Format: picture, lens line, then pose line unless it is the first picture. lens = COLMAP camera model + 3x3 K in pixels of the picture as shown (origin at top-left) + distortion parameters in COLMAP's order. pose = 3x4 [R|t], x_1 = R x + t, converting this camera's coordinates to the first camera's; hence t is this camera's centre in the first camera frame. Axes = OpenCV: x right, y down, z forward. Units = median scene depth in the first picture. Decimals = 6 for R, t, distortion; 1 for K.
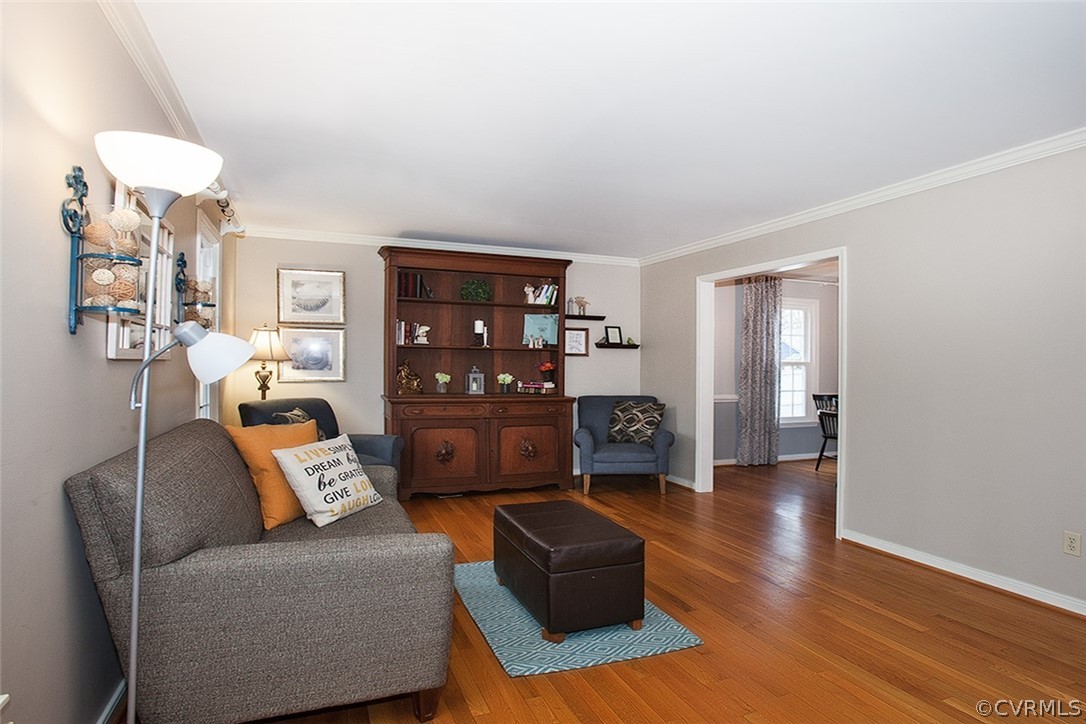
lens RADIAL K [[508.7, 0, 543.0], [0, 508.7, 362.0], [0, 0, 1]] dist [-0.054945, 0.000199]
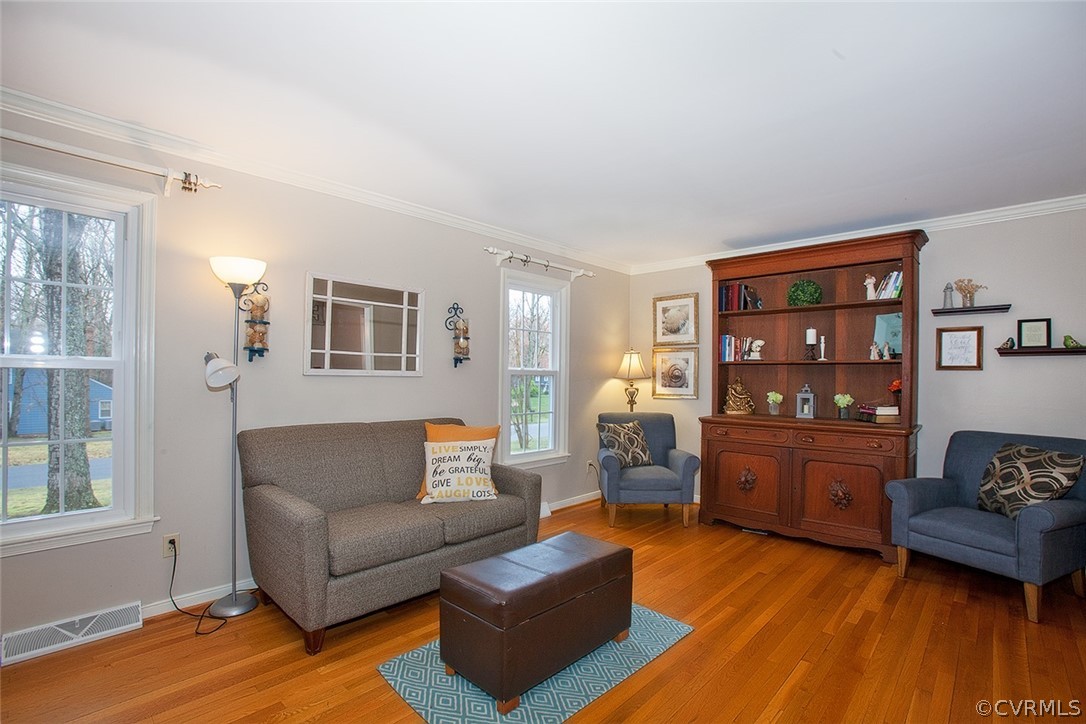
lens RADIAL K [[503.5, 0, 589.6], [0, 503.5, 375.6], [0, 0, 1]] dist [-0.000094, 0.000600]
pose [[0.559933, -0.011011, -0.828465, 0.351022], [-0.000061, 0.999911, -0.013330, 0.004630], [0.828538, 0.007515, 0.559883, 0.247411]]
